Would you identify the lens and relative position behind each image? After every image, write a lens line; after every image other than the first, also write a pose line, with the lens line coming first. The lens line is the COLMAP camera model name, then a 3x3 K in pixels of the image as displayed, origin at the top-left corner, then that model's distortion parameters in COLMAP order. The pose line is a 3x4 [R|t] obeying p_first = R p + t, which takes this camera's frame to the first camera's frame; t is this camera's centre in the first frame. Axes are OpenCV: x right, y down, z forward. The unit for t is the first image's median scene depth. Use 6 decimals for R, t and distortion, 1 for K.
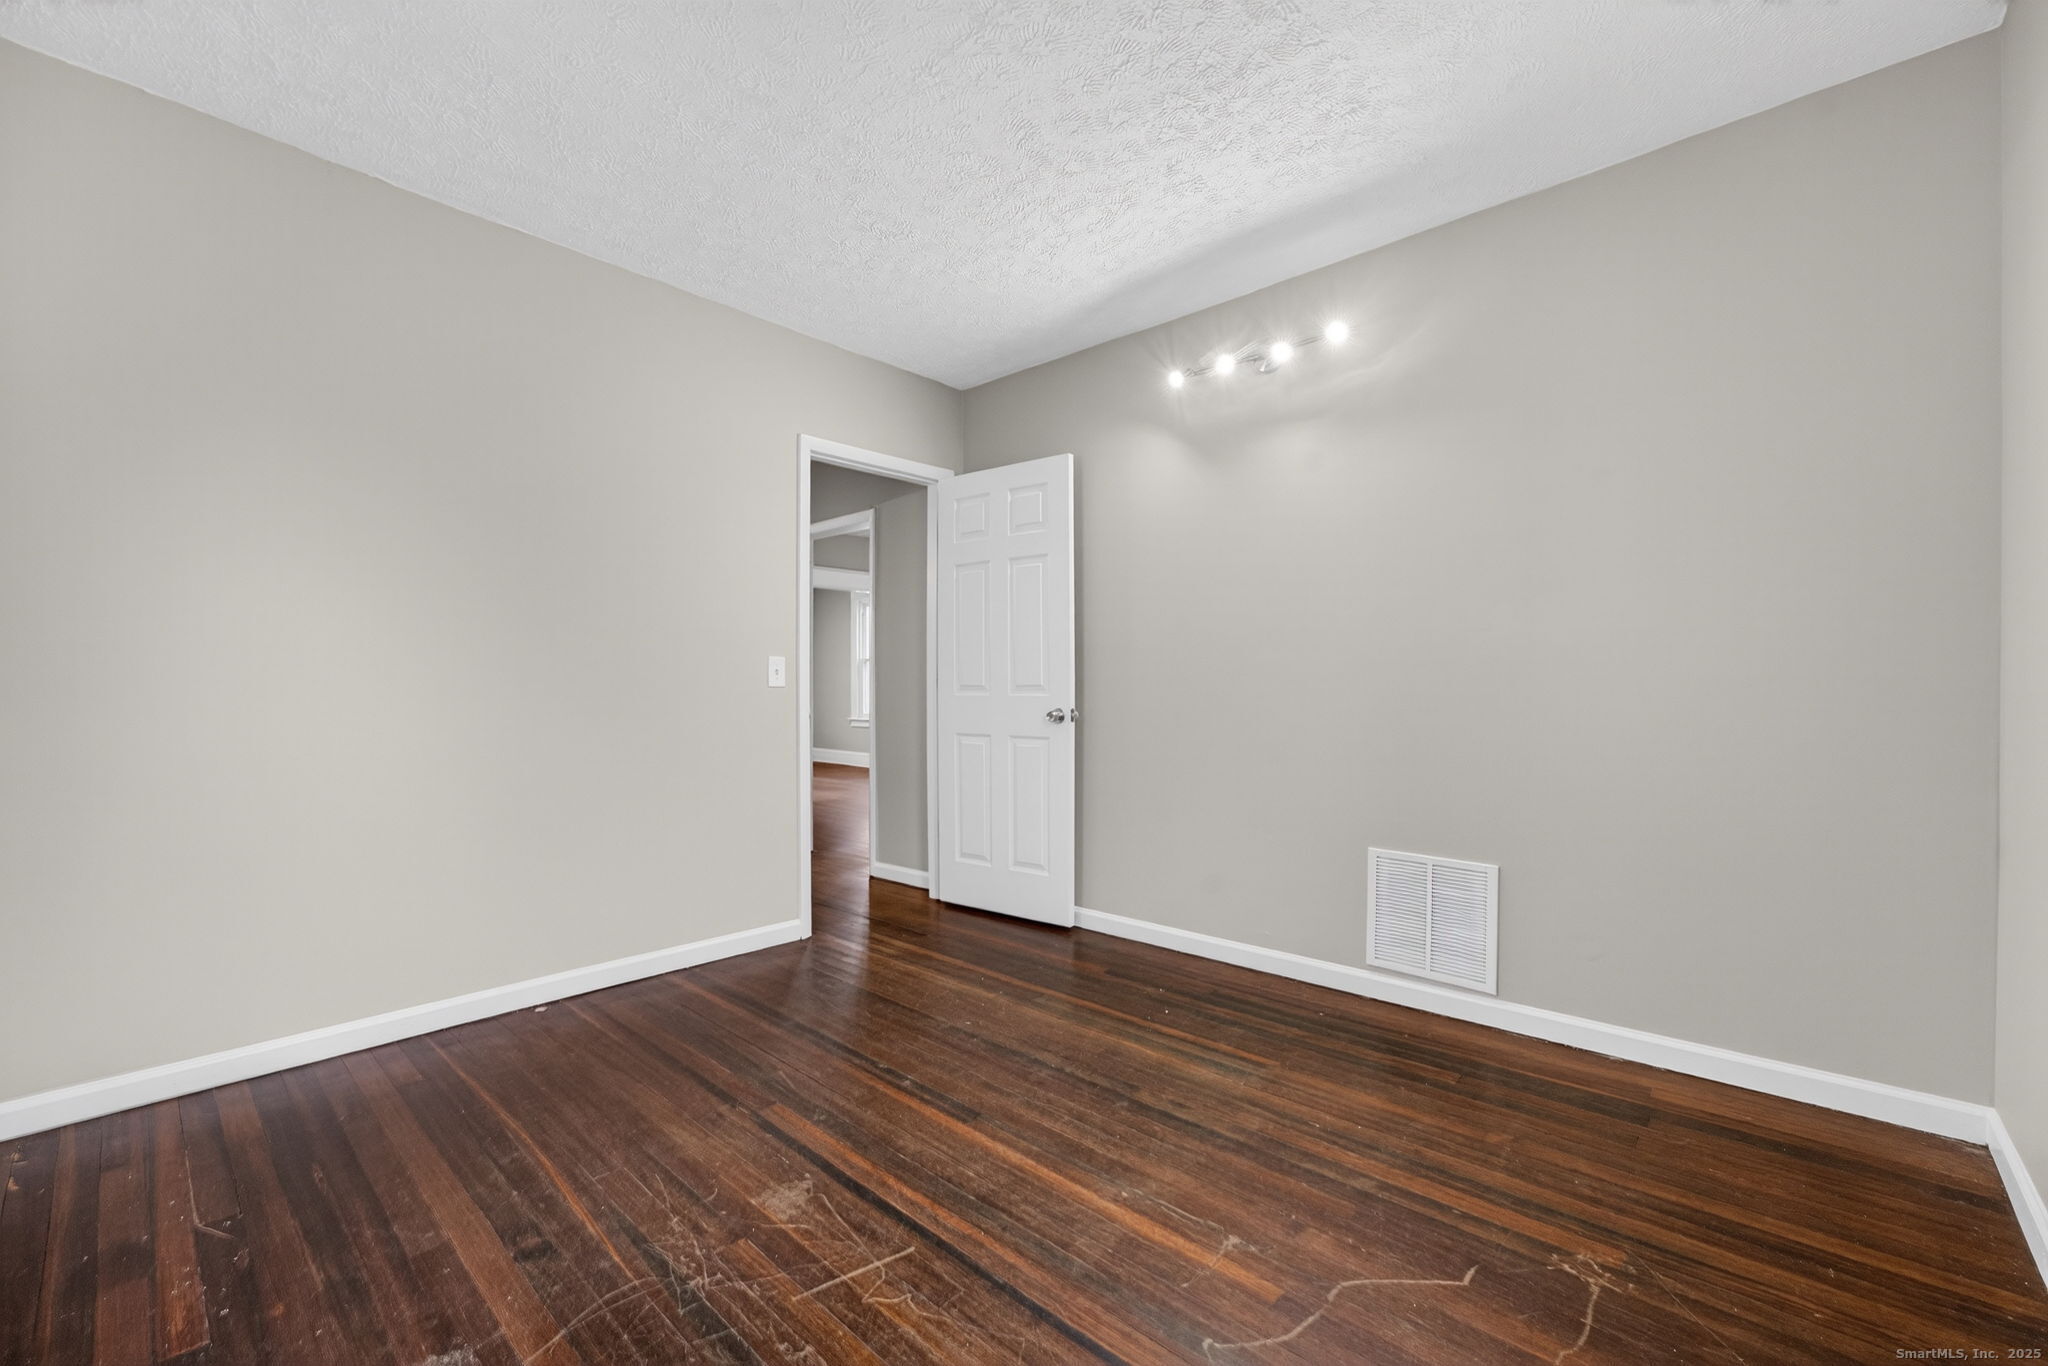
lens RADIAL K [[830.0, 0, 1026.0], [0, 830.0, 689.0], [0, 0, 1]] dist [-0.011113, 0.002509]
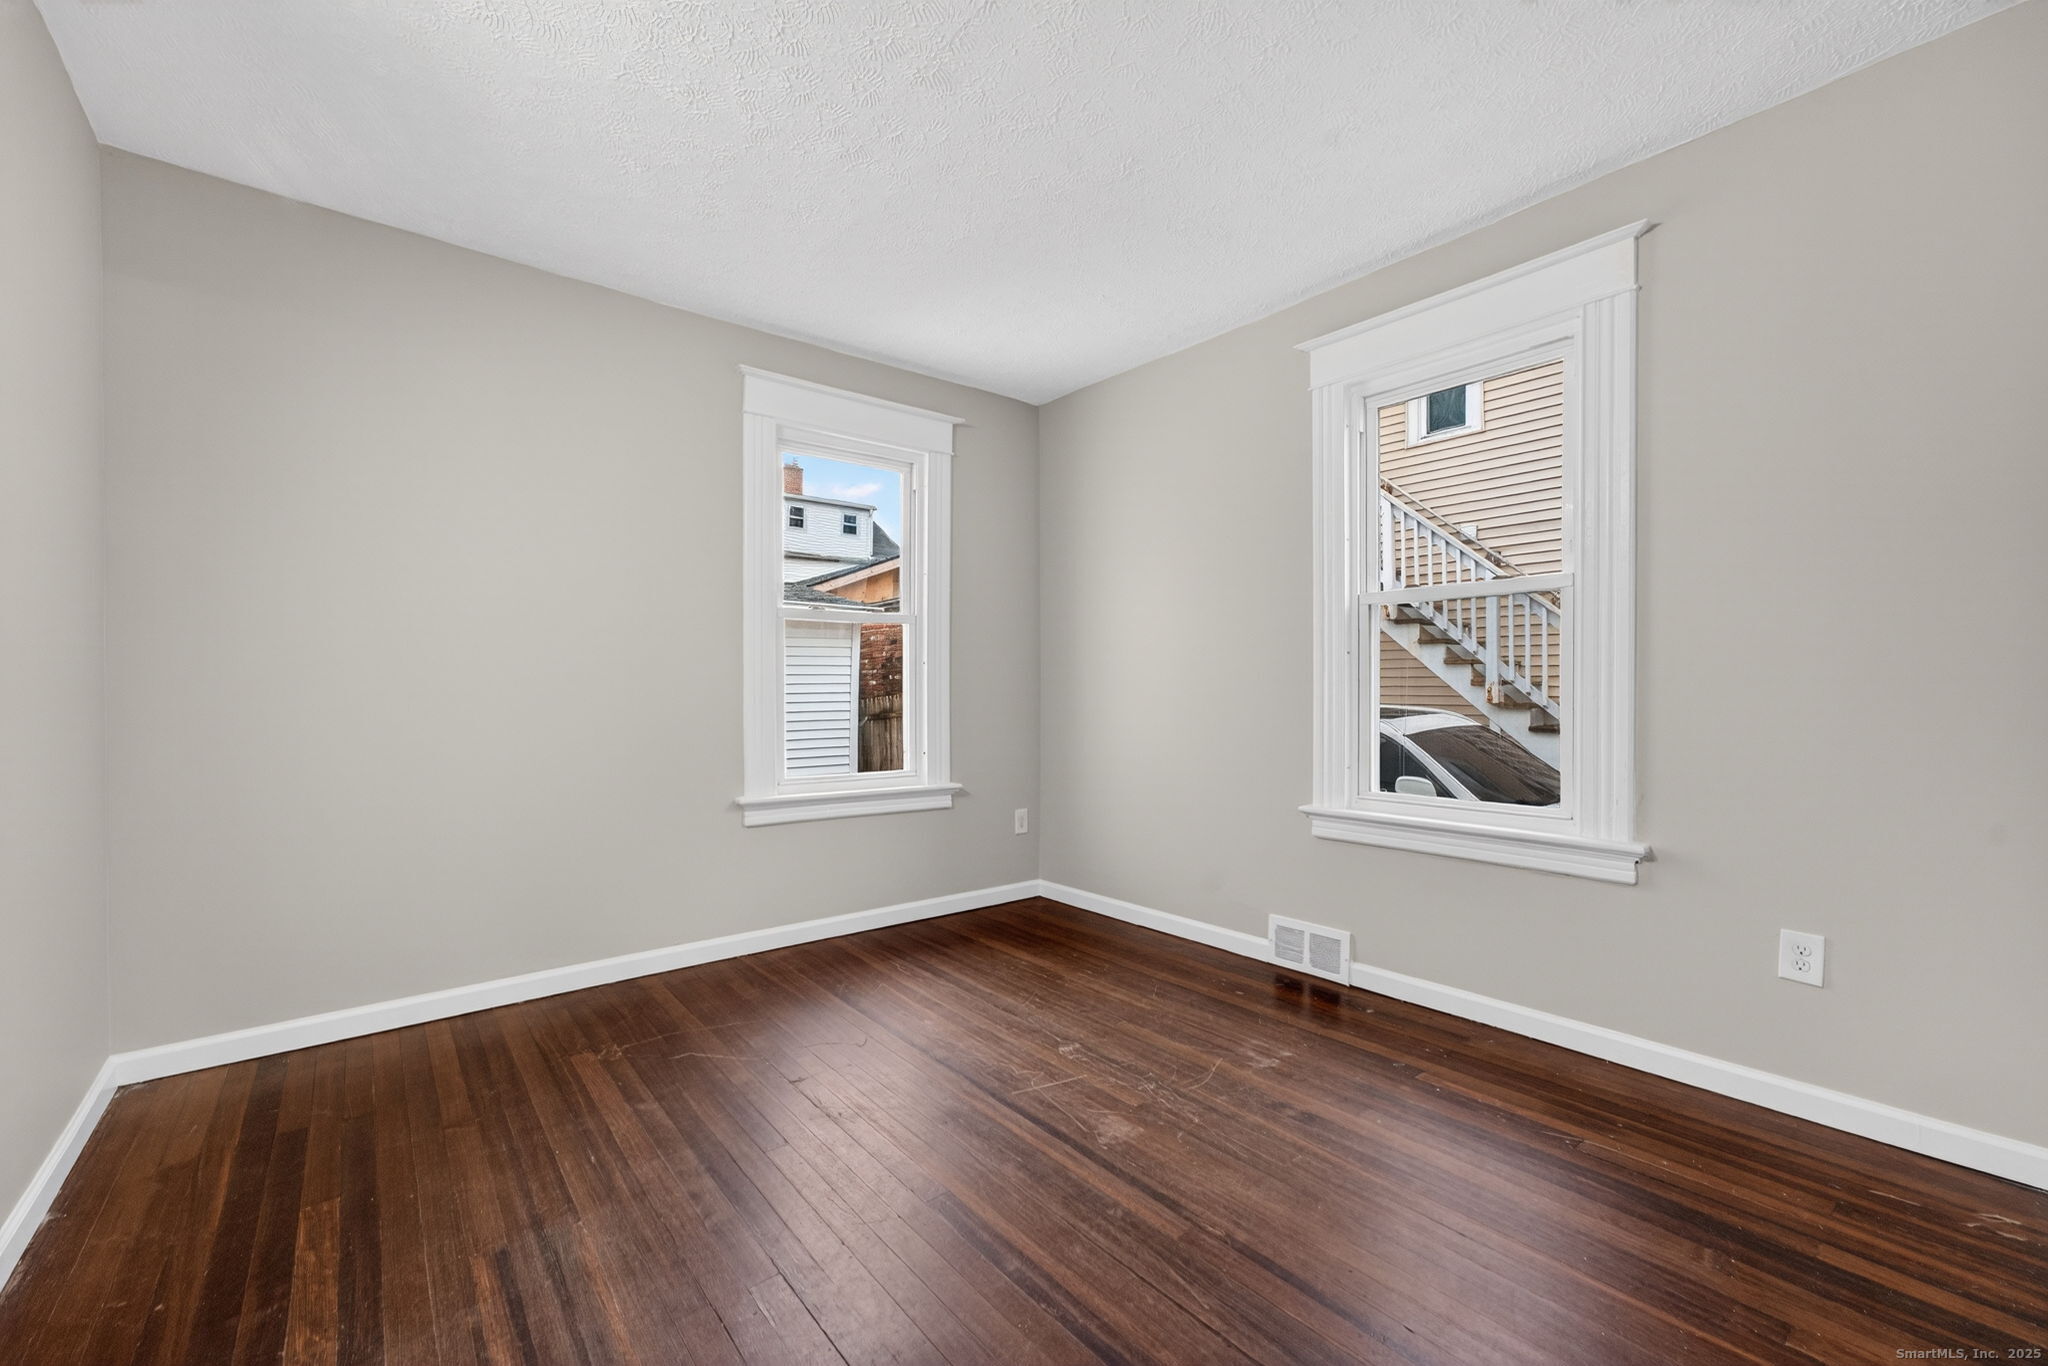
lens RADIAL K [[830.0, 0, 1022.6], [0, 830.0, 686.9], [0, 0, 1]] dist [-0.011113, 0.002509]
pose [[-0.988789, 0.001449, 0.149313, -0.330922], [0.001513, 0.999999, 0.000319, -0.023562], [-0.149312, 0.000541, -0.988790, 2.163306]]
